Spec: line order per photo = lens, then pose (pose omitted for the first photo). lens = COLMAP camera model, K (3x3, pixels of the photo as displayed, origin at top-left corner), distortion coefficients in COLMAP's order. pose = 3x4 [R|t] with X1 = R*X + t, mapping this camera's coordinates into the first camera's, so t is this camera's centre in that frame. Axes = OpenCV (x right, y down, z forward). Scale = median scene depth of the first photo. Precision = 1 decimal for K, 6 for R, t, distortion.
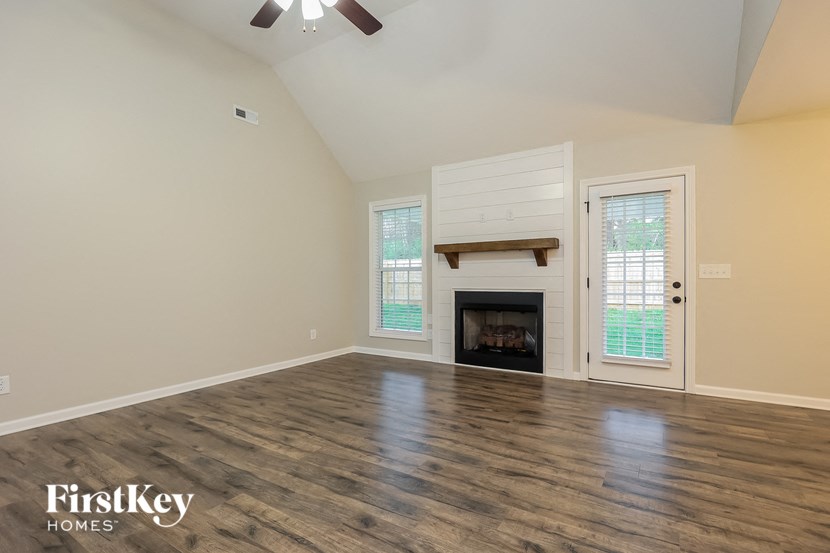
lens RADIAL K [[378.8, 0, 412.8], [0, 378.8, 280.4], [0, 0, 1]] dist [-0.011117, 0.000148]
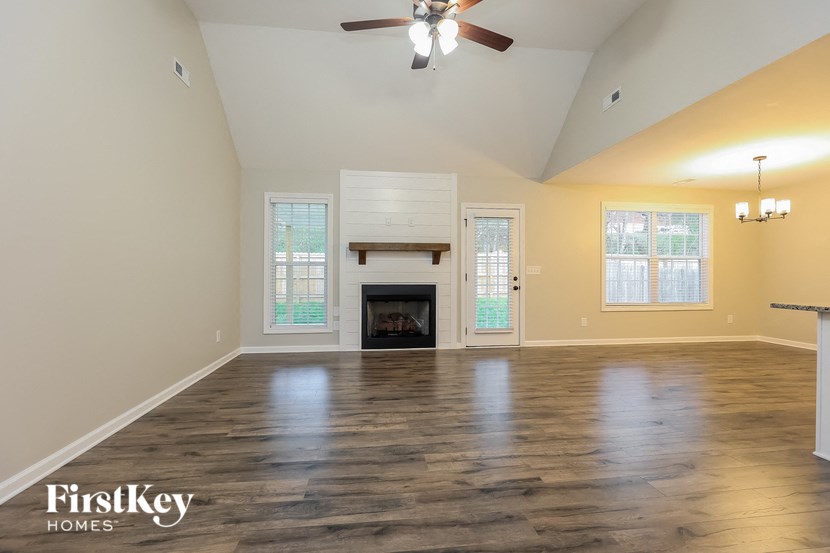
lens RADIAL K [[376.1, 0, 414.5], [0, 376.1, 272.2], [0, 0, 1]] dist [-0.014625, -0.000149]
pose [[0.773154, 0.010789, 0.634126, -0.539221], [-0.002777, 0.999903, -0.013627, 0.007360], [-0.634212, 0.008775, 0.773109, 0.051927]]
